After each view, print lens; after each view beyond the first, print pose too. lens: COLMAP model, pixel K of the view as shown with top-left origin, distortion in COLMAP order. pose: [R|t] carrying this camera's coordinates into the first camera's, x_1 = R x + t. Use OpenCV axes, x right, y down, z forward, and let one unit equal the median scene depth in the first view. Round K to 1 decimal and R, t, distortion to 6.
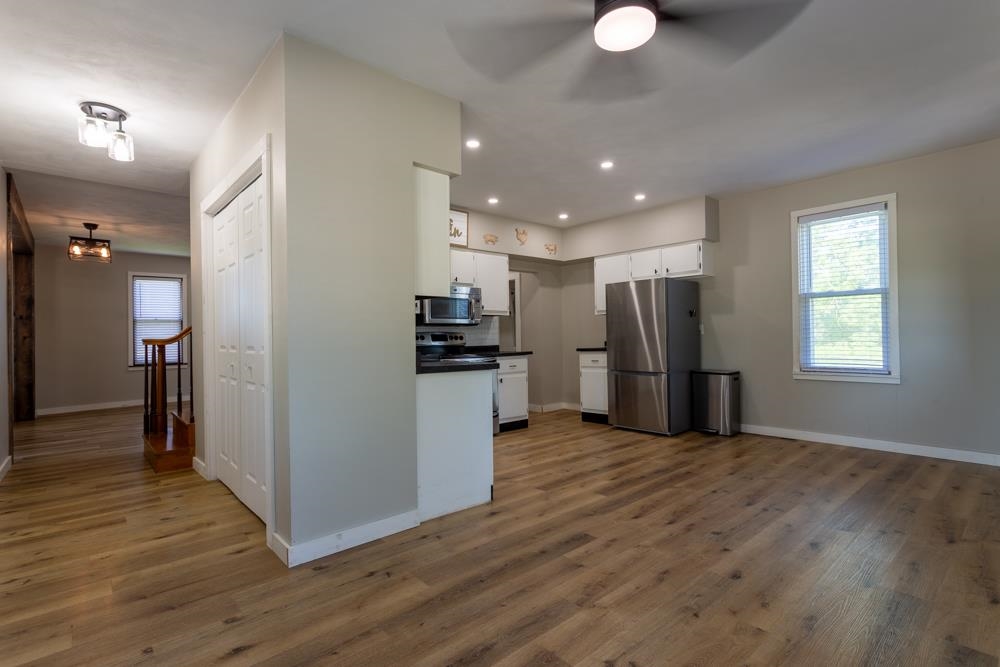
lens RADIAL K [[476.2, 0, 501.1], [0, 476.2, 337.1], [0, 0, 1]] dist [0.001797, -0.000656]
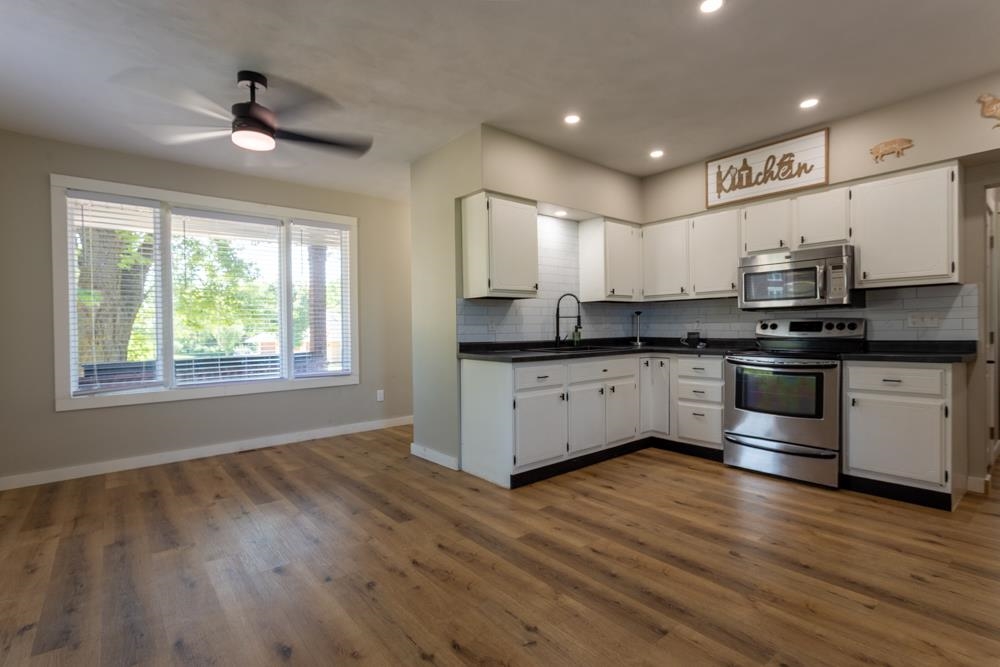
lens RADIAL K [[476.2, 0, 508.2], [0, 476.2, 336.4], [0, 0, 1]] dist [0.001797, -0.000656]
pose [[-0.024612, 0.031119, -0.999213, 0.954770], [0.014735, 0.999418, 0.030762, -0.019555], [0.999588, -0.013966, -0.025056, 0.974960]]
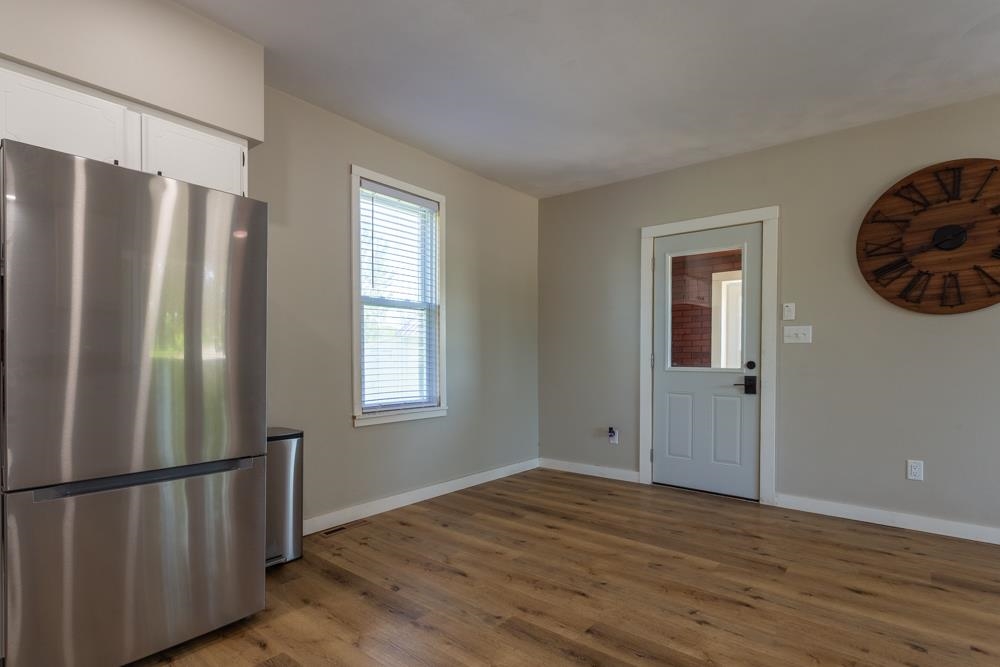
lens RADIAL K [[506.5, 0, 512.1], [0, 506.5, 354.6], [0, 0, 1]] dist [0.005580, 0.001386]
pose [[-0.172486, 0.018170, 0.984844, -0.135099], [-0.001267, 0.999825, -0.018669, 0.004294], [-0.985011, -0.004468, -0.172433, 1.320455]]
